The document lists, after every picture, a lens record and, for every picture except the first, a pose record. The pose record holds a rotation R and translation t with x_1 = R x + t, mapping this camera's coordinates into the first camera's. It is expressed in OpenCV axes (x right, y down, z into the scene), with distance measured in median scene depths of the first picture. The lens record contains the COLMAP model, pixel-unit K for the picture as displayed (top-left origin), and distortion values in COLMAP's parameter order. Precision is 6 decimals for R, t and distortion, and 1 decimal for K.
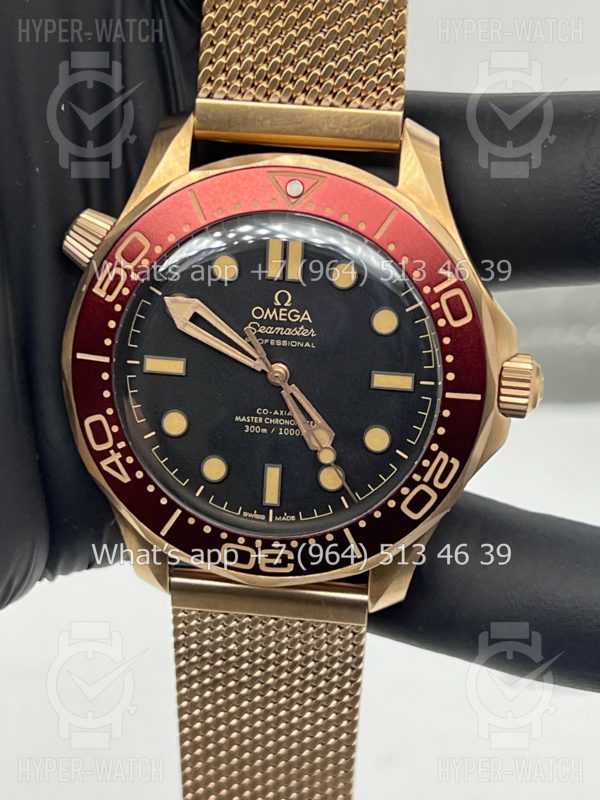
lens RADIAL K [[1804.2, 0, 278.7], [0, 1804.2, 383.1], [0, 0, 1]] dist [0.175299, 0.000000]
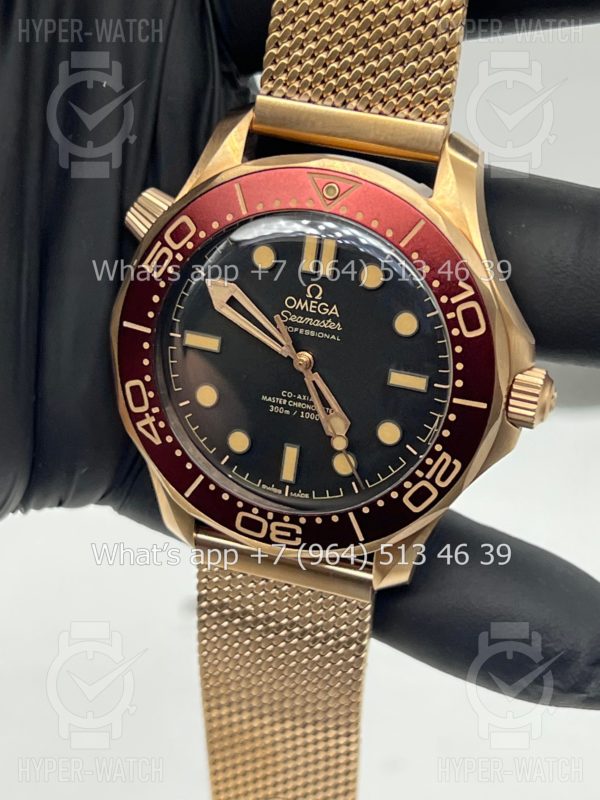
lens RADIAL K [[1804.2, 0, 273.8], [0, 1804.2, 397.3], [0, 0, 1]] dist [0.175299, 0.000000]
pose [[0.980900, 0.115311, -0.156650, 0.152179], [-0.105970, 0.992126, 0.066756, -0.053477], [0.163114, -0.048881, 0.985396, -0.054972]]
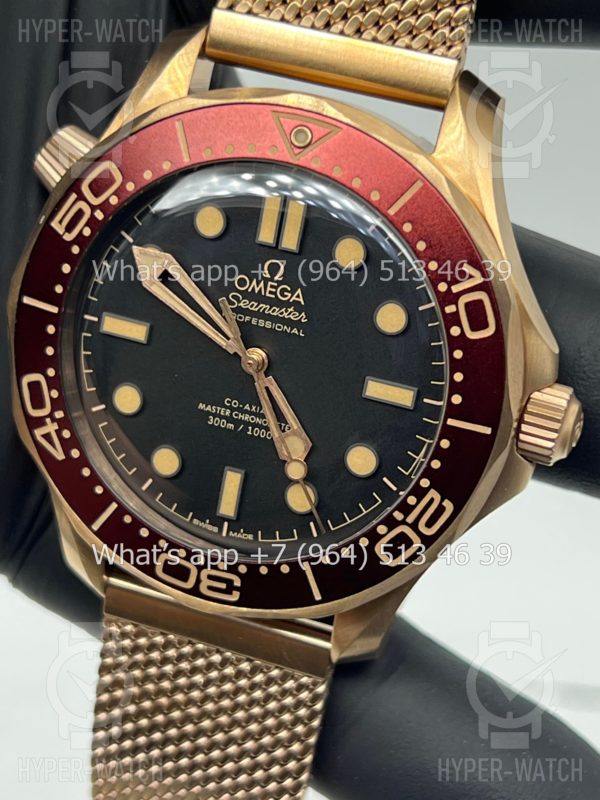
lens RADIAL K [[1804.2, 0, 292.9], [0, 1804.2, 398.1], [0, 0, 1]] dist [0.175299, 0.000000]
pose [[0.975382, 0.165657, -0.145557, 0.137964], [-0.160455, 0.985930, 0.046860, -0.029410], [0.151272, -0.022351, 0.988239, 0.197639]]
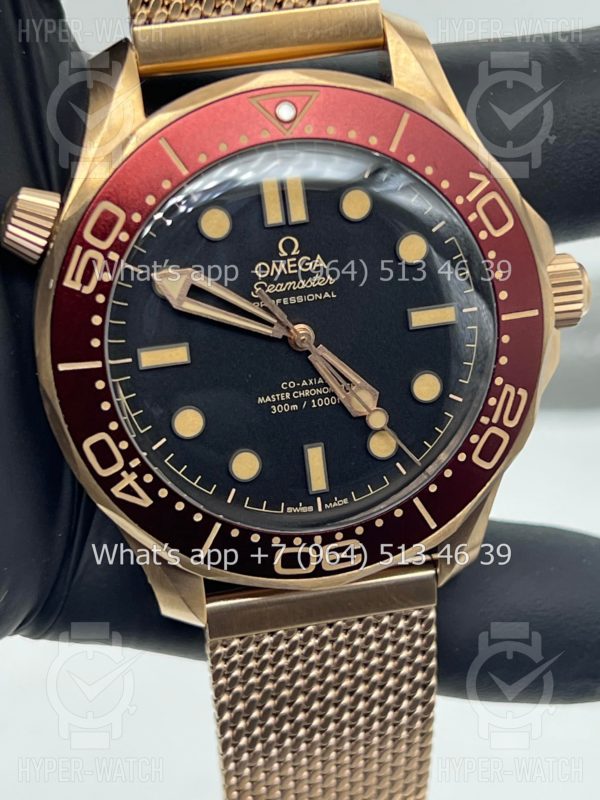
lens RADIAL K [[1804.2, 0, 263.9], [0, 1804.2, 394.7], [0, 0, 1]] dist [0.175299, 0.000000]
pose [[0.949451, -0.219859, 0.224066, -0.209356], [0.214356, 0.975530, 0.048908, -0.023461], [-0.229336, 0.001594, 0.973346, 0.192159]]
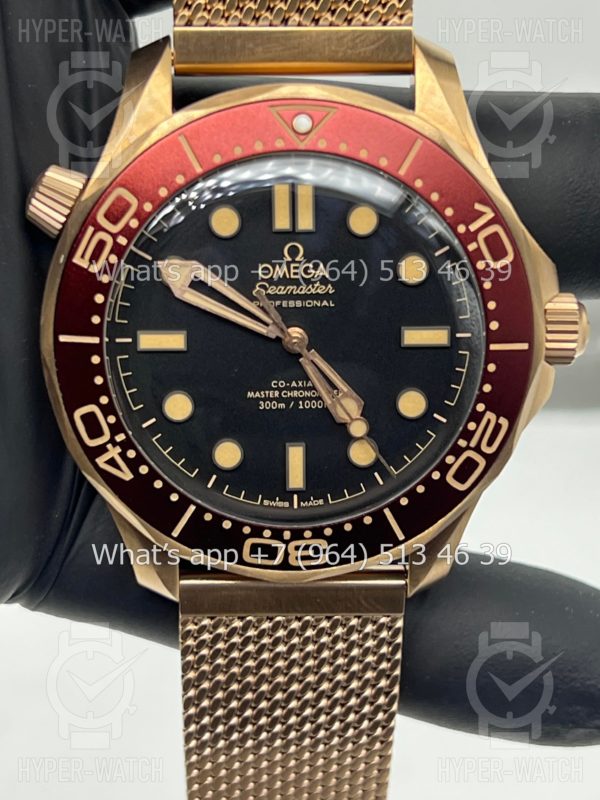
lens RADIAL K [[1804.2, 0, 273.9], [0, 1804.2, 389.9], [0, 0, 1]] dist [0.175299, 0.000000]
pose [[0.988090, -0.089610, 0.125089, -0.121173], [0.086083, 0.995730, 0.033336, -0.010785], [-0.127542, -0.022171, 0.991585, 0.138432]]
